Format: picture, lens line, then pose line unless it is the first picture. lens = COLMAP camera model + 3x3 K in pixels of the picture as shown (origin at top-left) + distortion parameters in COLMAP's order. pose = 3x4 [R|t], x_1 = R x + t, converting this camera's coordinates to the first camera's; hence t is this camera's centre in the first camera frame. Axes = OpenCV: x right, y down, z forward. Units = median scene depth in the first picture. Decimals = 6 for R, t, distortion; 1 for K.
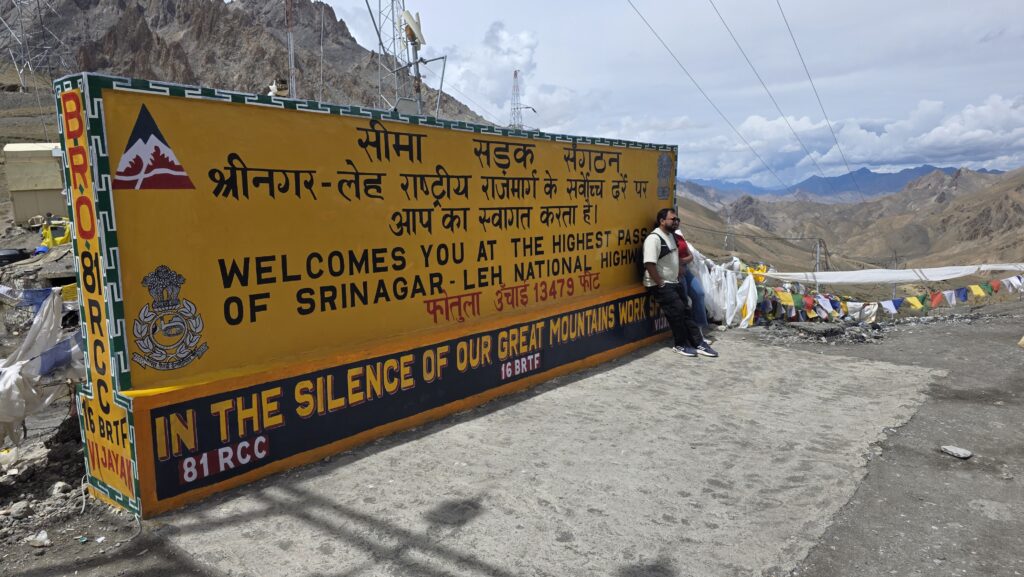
lens RADIAL K [[695.8, 0, 512.1], [0, 695.8, 301.7], [0, 0, 1]] dist [0.074494, -0.086633]
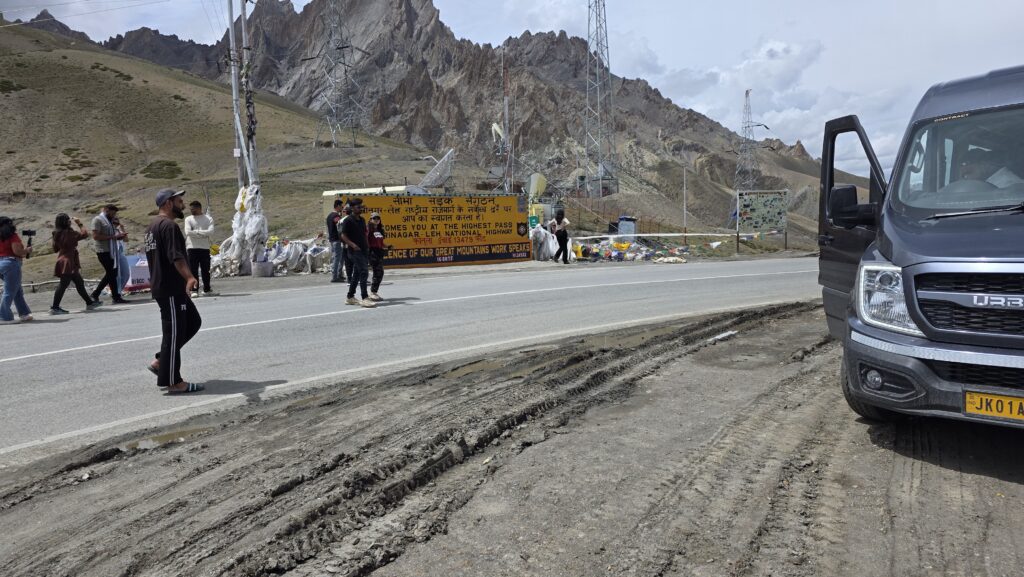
lens RADIAL K [[728.3, 0, 500.1], [0, 728.3, 284.8], [0, 0, 1]] dist [0.080376, -0.105791]
pose [[0.930543, 0.009050, -0.366071, 0.583104], [-0.030746, 0.998095, -0.053482, 0.147007], [0.364890, 0.061023, 0.929049, -0.839763]]
